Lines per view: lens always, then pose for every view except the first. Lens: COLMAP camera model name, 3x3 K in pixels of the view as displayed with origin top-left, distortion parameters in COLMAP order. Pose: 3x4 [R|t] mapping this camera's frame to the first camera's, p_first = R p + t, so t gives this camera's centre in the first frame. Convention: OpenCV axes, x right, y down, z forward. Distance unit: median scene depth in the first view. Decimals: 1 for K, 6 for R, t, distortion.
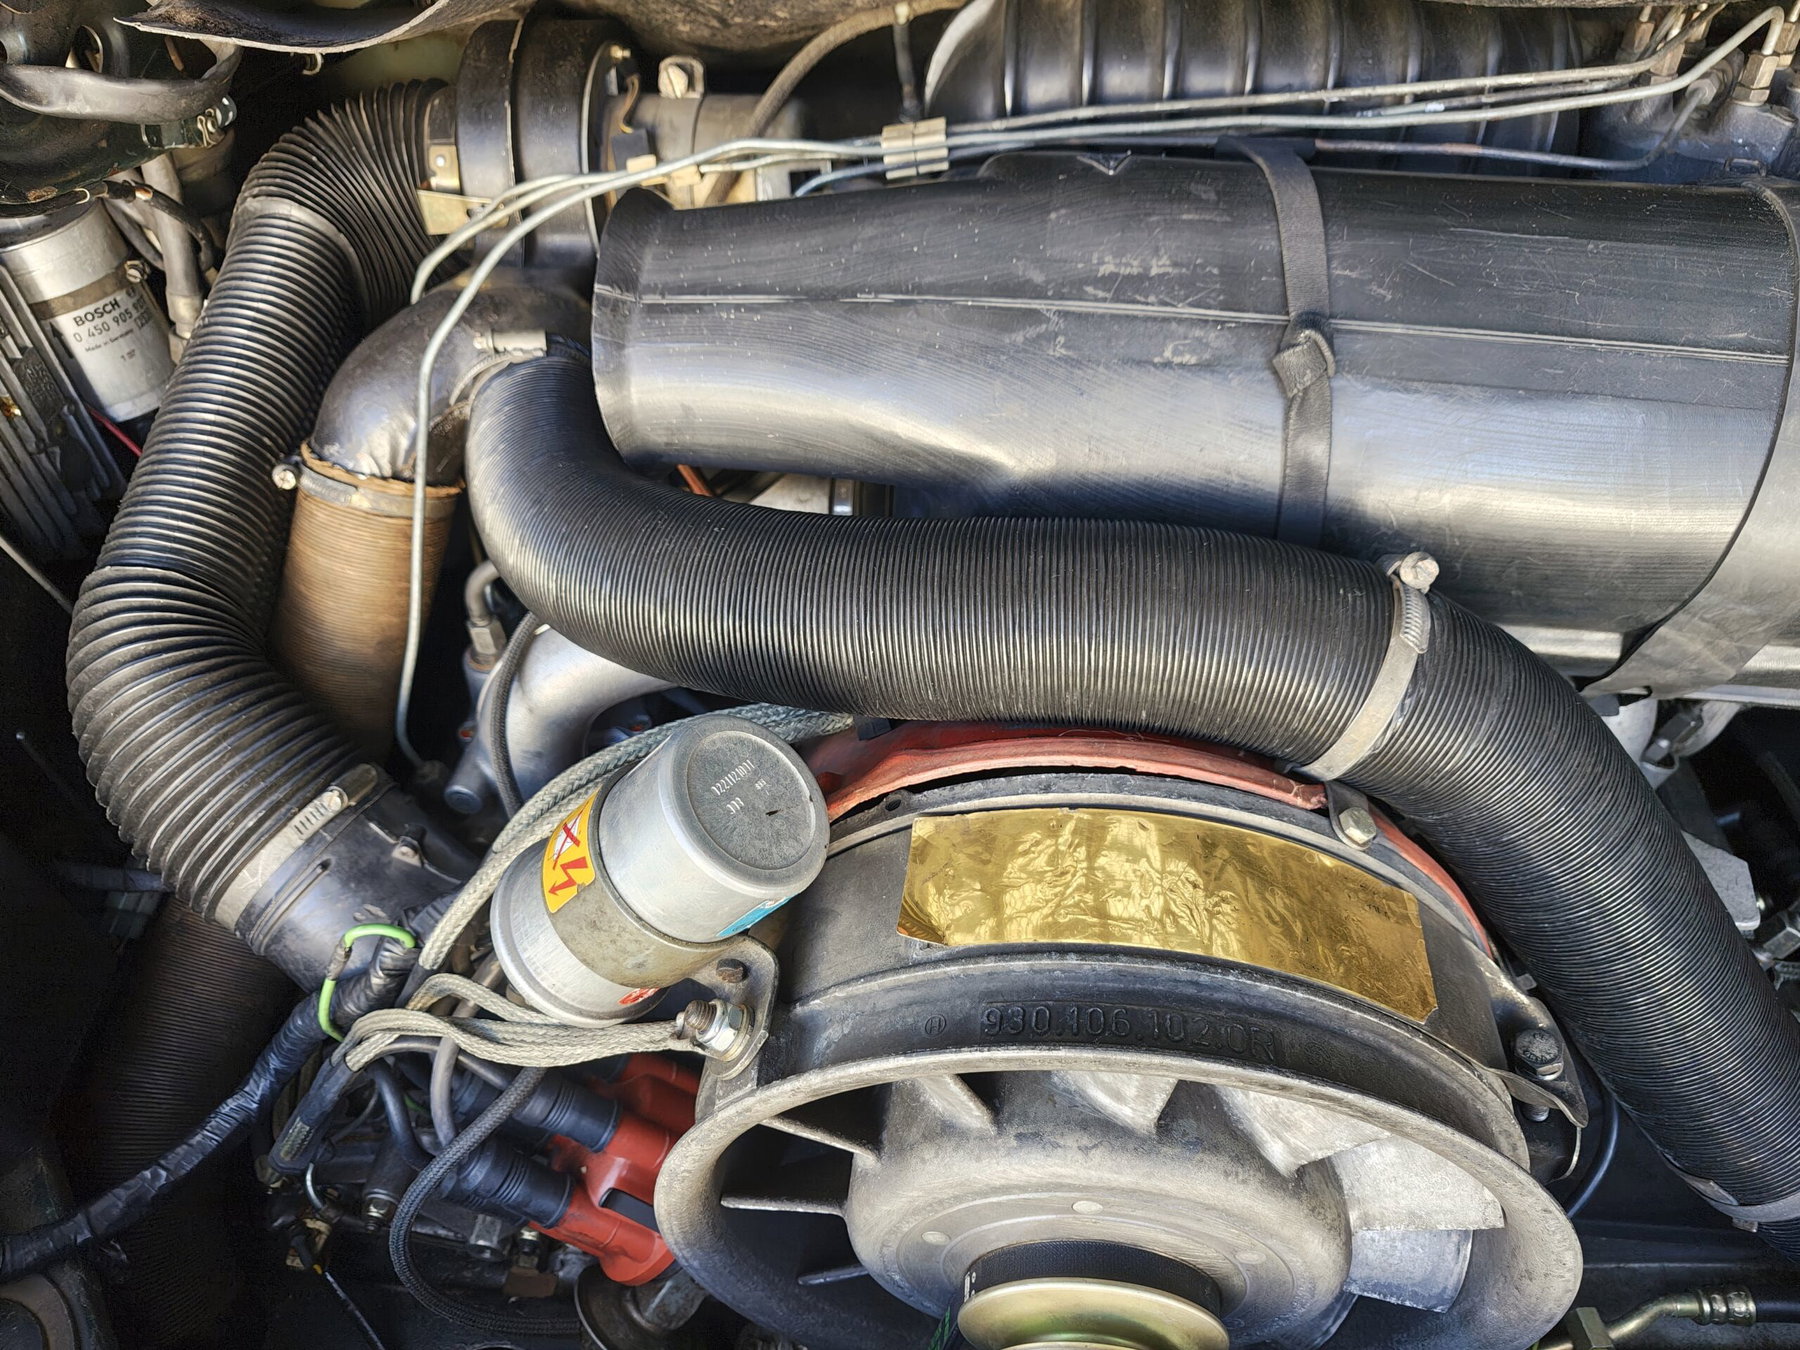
lens RADIAL K [[1248.5, 0, 892.9], [0, 1248.5, 676.1], [0, 0, 1]] dist [0.017708, -0.018181]
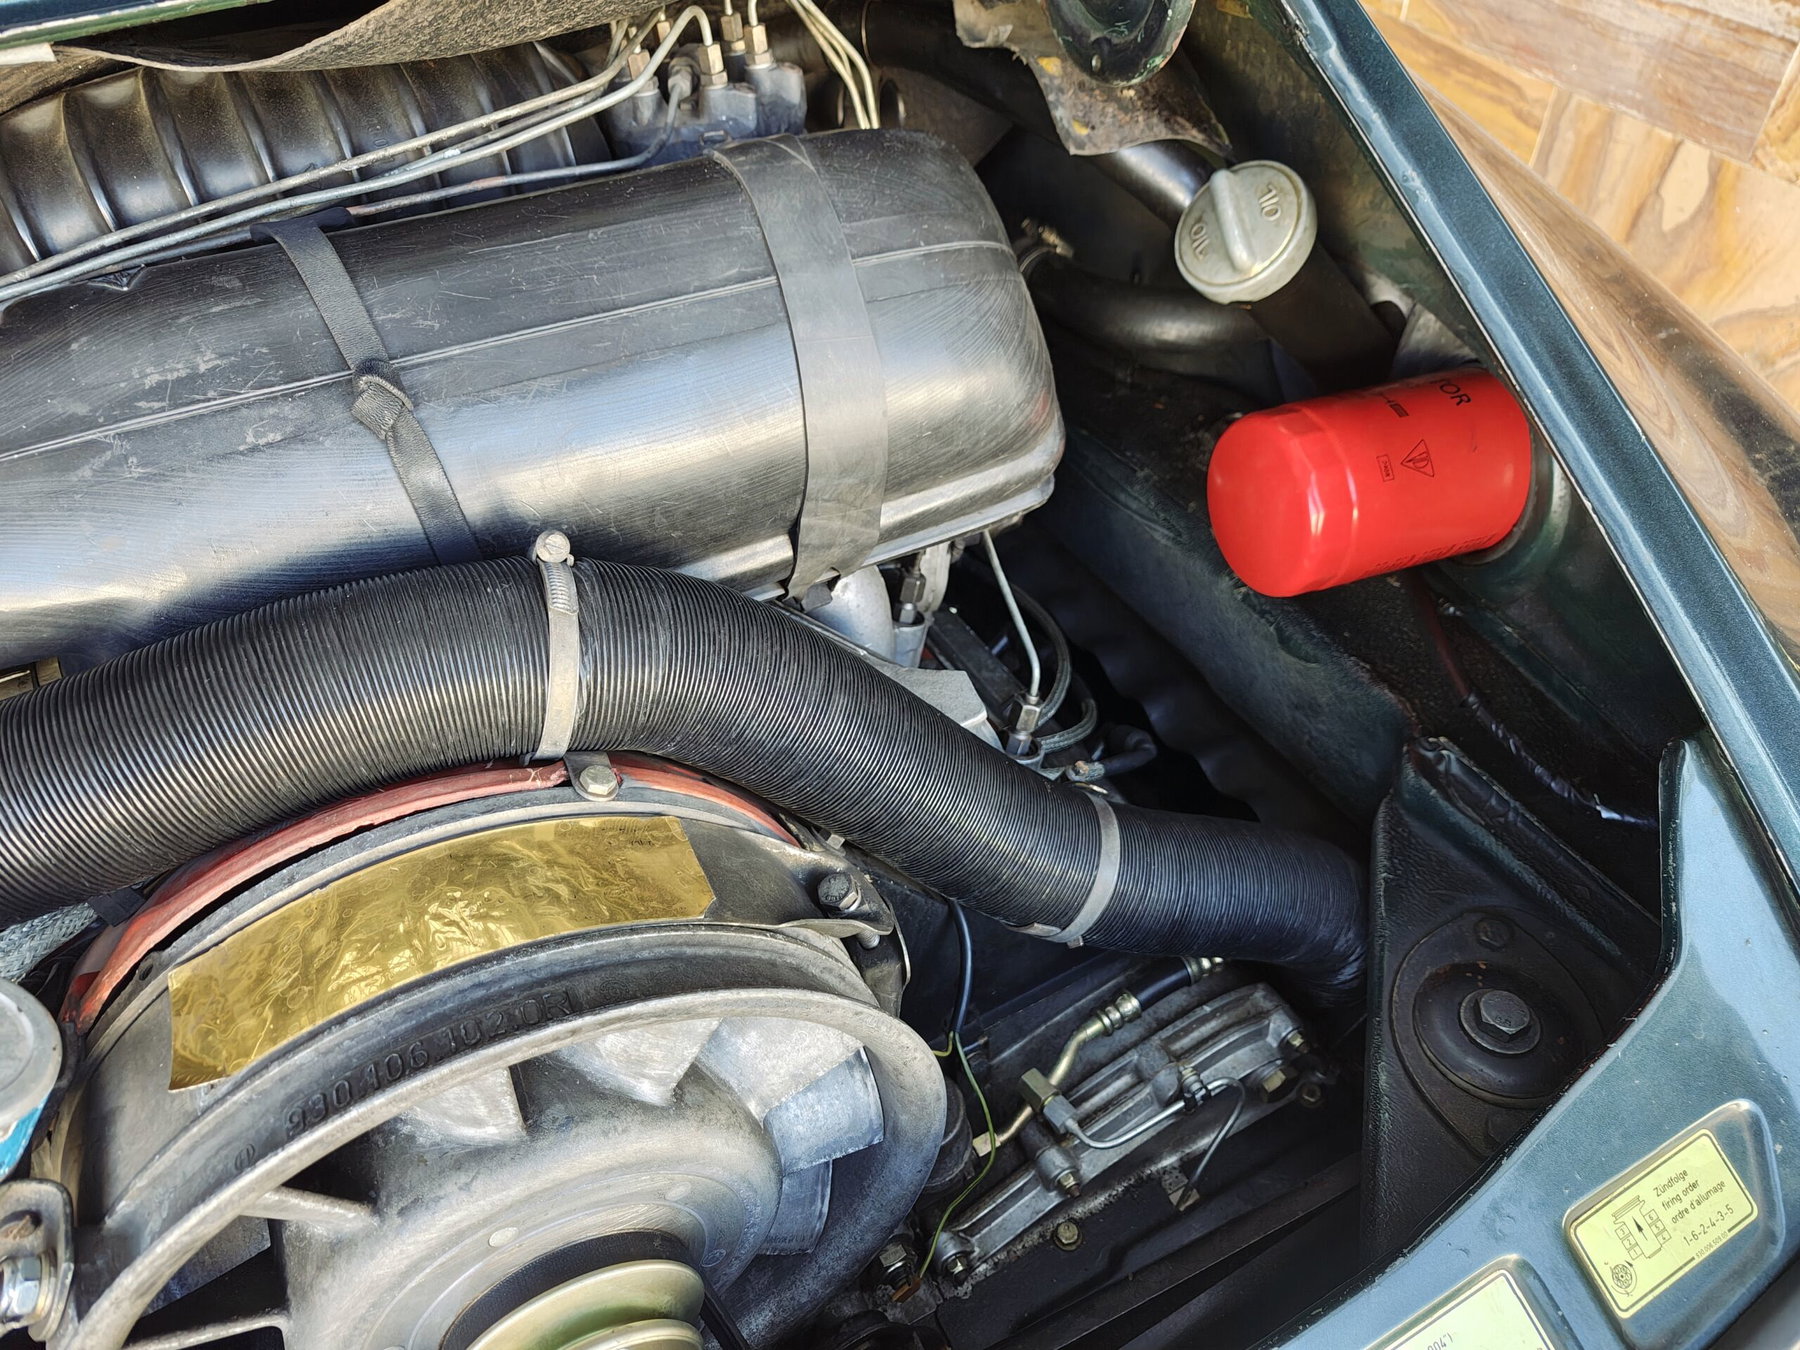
lens RADIAL K [[1248.5, 0, 889.1], [0, 1248.5, 667.9], [0, 0, 1]] dist [0.017708, -0.018181]
pose [[0.835785, -0.391015, 0.385448, 0.176033], [0.411394, 0.910896, 0.032006, 0.086310], [-0.363618, 0.131821, 0.922174, -0.094358]]
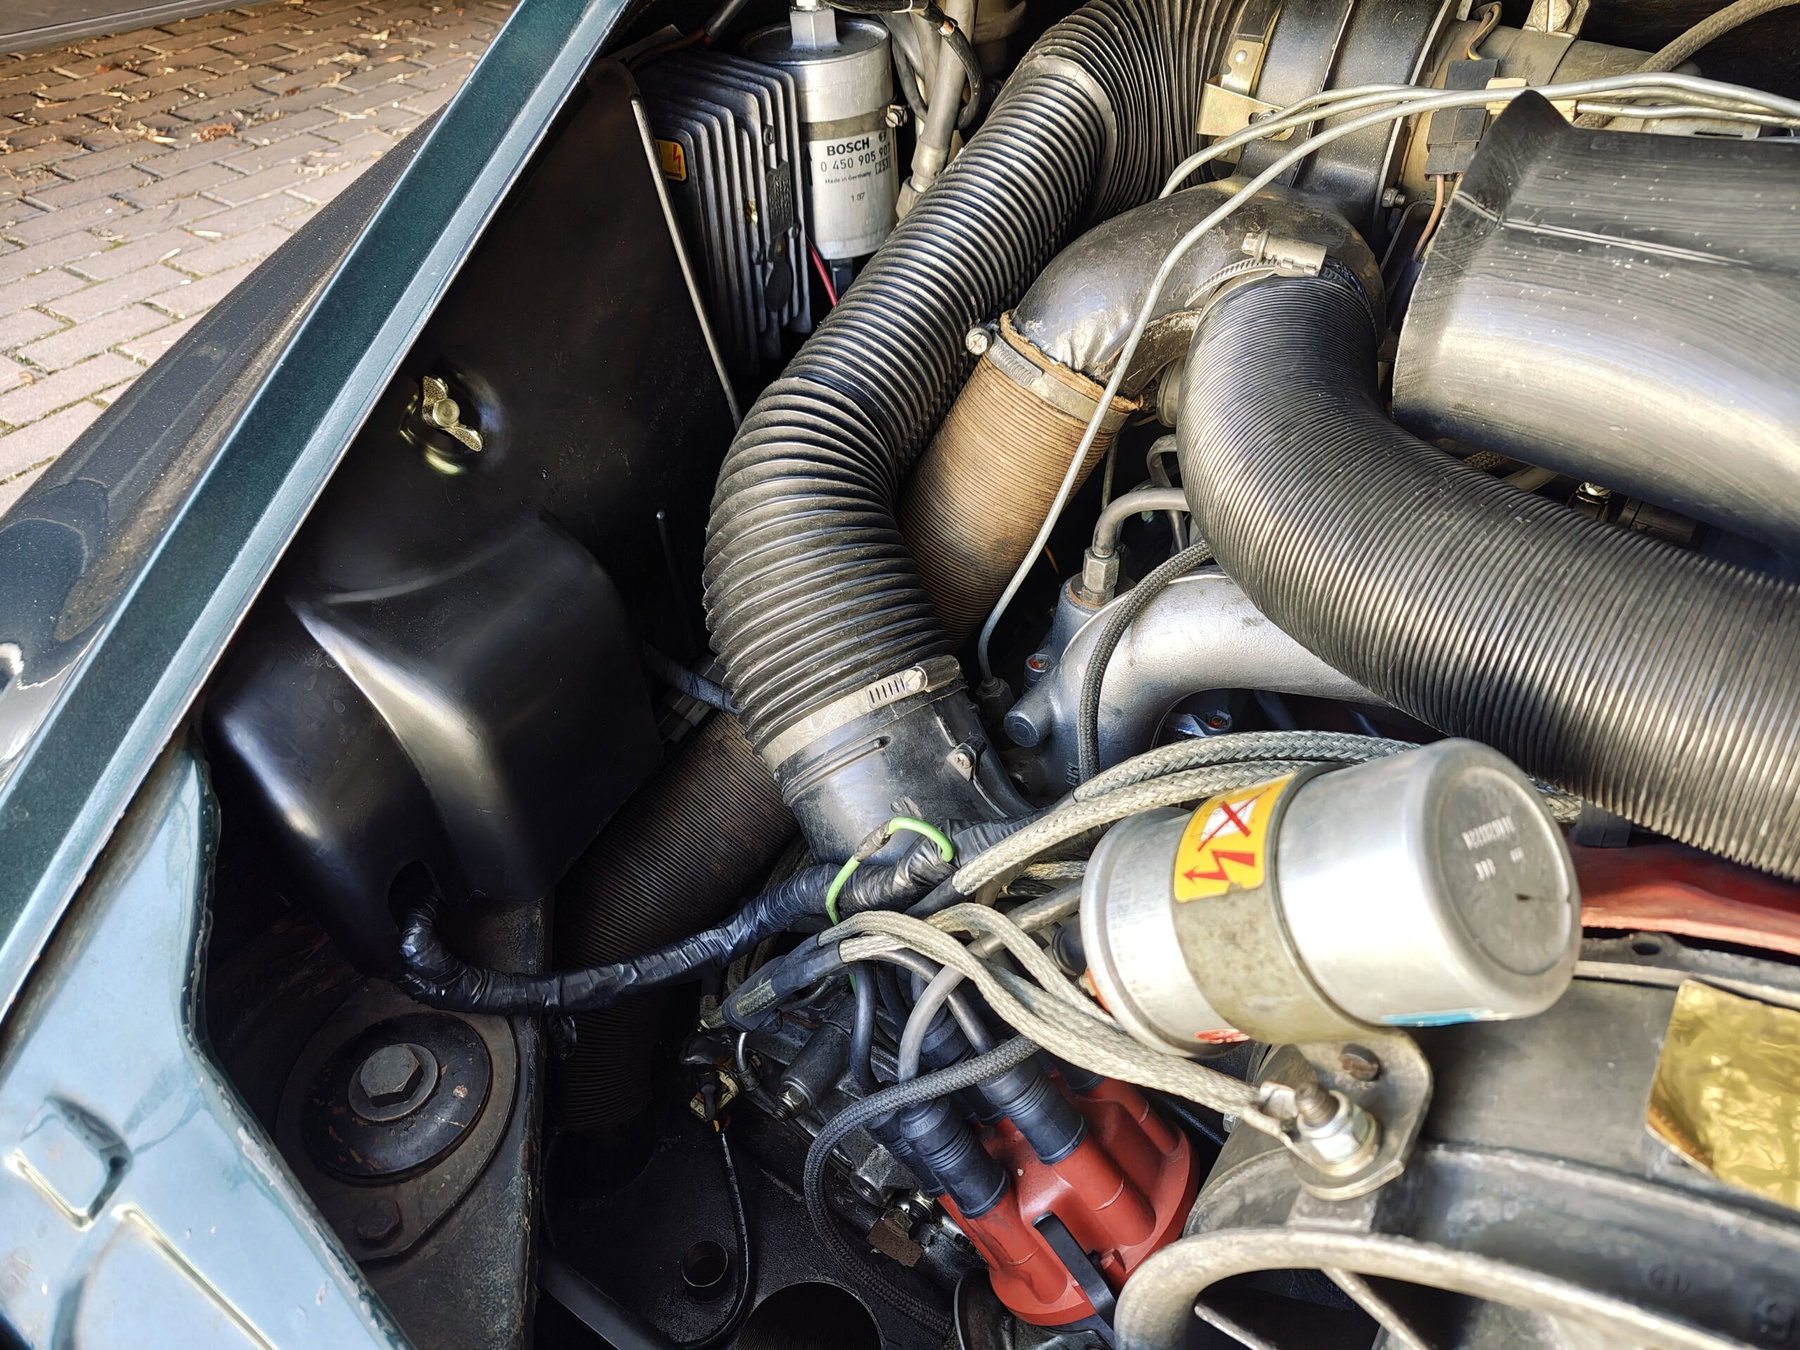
lens RADIAL K [[1248.5, 0, 899.5], [0, 1248.5, 676.1], [0, 0, 1]] dist [0.017708, -0.018181]
pose [[0.878506, 0.343229, -0.332296, -0.176650], [-0.346341, 0.936674, 0.051853, 0.061737], [0.329051, 0.069534, 0.941749, 0.144267]]
